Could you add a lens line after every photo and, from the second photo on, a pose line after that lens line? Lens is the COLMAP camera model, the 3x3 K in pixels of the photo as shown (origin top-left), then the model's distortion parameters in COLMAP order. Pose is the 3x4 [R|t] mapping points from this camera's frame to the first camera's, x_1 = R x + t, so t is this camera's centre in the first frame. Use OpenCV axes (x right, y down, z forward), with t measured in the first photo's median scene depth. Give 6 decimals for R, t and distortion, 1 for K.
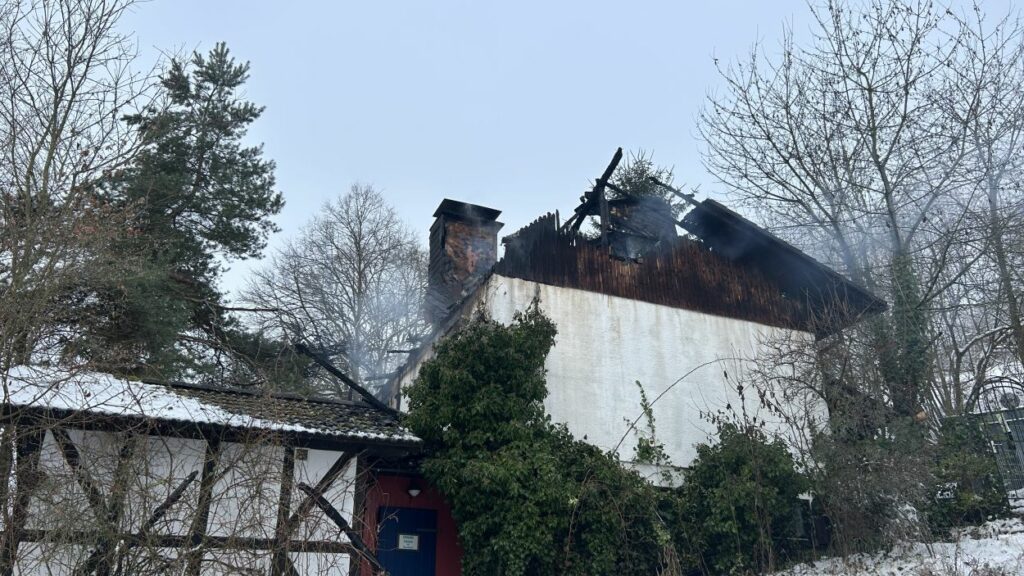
lens RADIAL K [[772.0, 0, 533.1], [0, 772.0, 288.5], [0, 0, 1]] dist [0.034978, -0.064266]
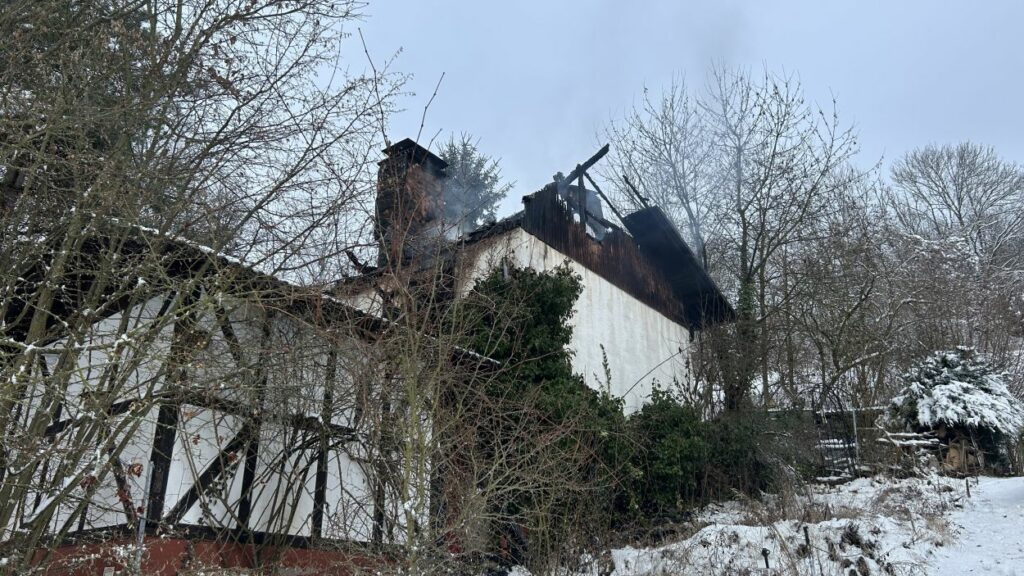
lens RADIAL K [[772.0, 0, 533.1], [0, 772.0, 288.5], [0, 0, 1]] dist [0.034978, -0.064266]
pose [[0.875674, 0.193463, 0.442455, -0.492599], [-0.202428, 0.978914, -0.027397, 0.090194], [-0.438426, -0.065574, 0.896372, 0.000437]]
